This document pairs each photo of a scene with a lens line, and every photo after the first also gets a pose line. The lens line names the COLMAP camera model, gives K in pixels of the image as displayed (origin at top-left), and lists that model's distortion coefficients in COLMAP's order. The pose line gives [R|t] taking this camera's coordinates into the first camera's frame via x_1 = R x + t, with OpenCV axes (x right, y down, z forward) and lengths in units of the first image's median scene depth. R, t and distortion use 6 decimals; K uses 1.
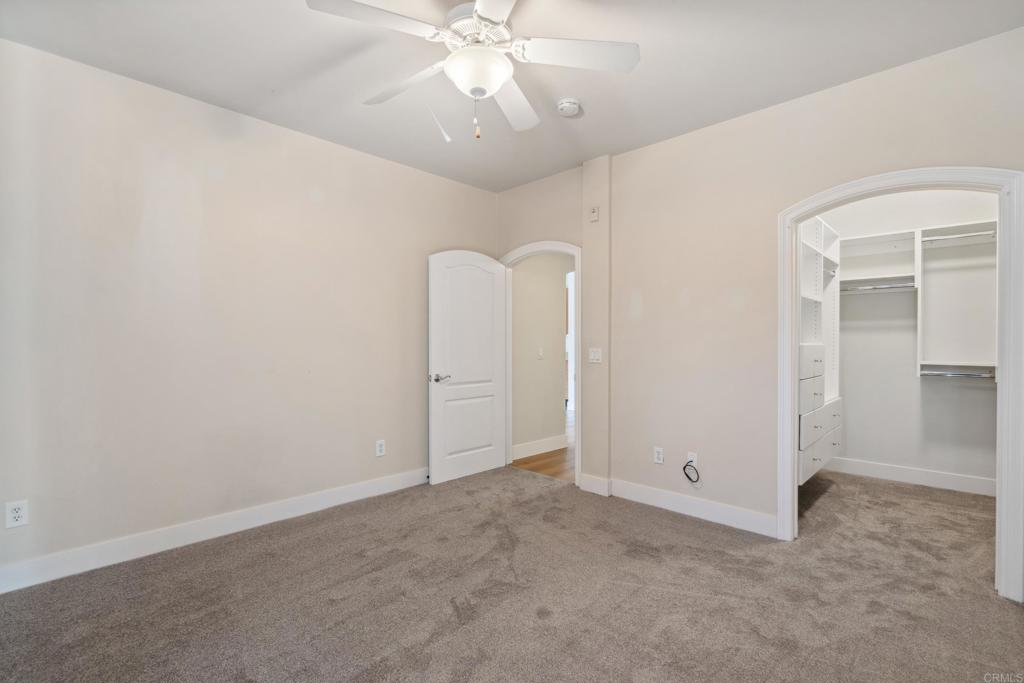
lens RADIAL K [[470.6, 0, 515.2], [0, 470.6, 341.8], [0, 0, 1]] dist [-0.005284, 0.002339]
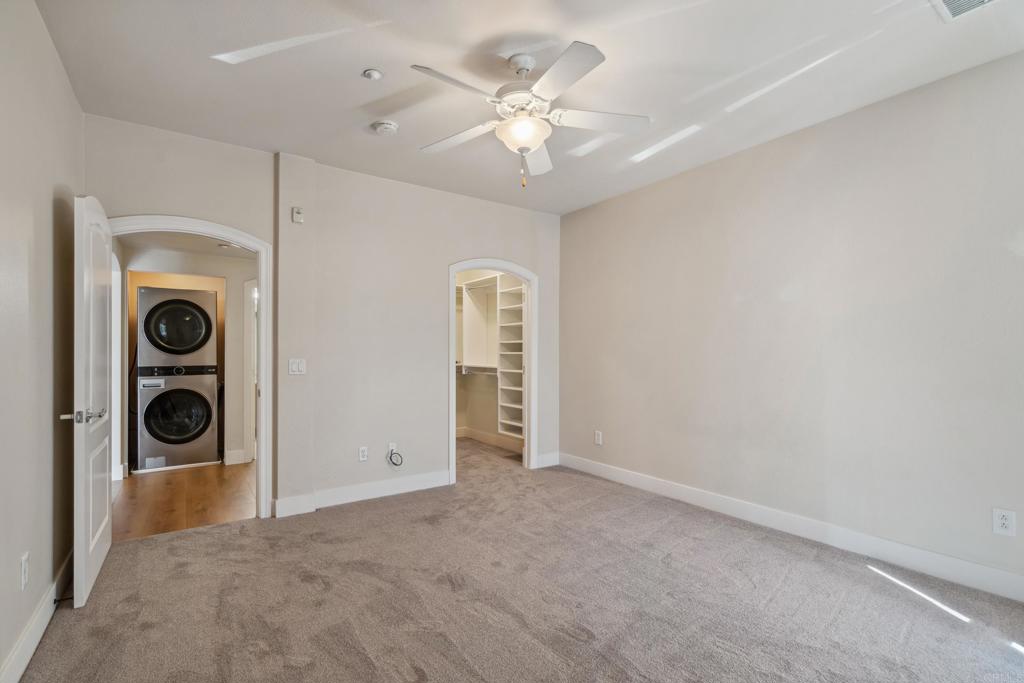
lens RADIAL K [[470.6, 0, 510.2], [0, 470.6, 351.6], [0, 0, 1]] dist [-0.005284, 0.002339]
pose [[0.193374, -0.001080, 0.981125, -0.689151], [0.004853, 0.999988, 0.000144, 0.000646], [-0.981113, 0.004733, 0.193377, 0.421141]]
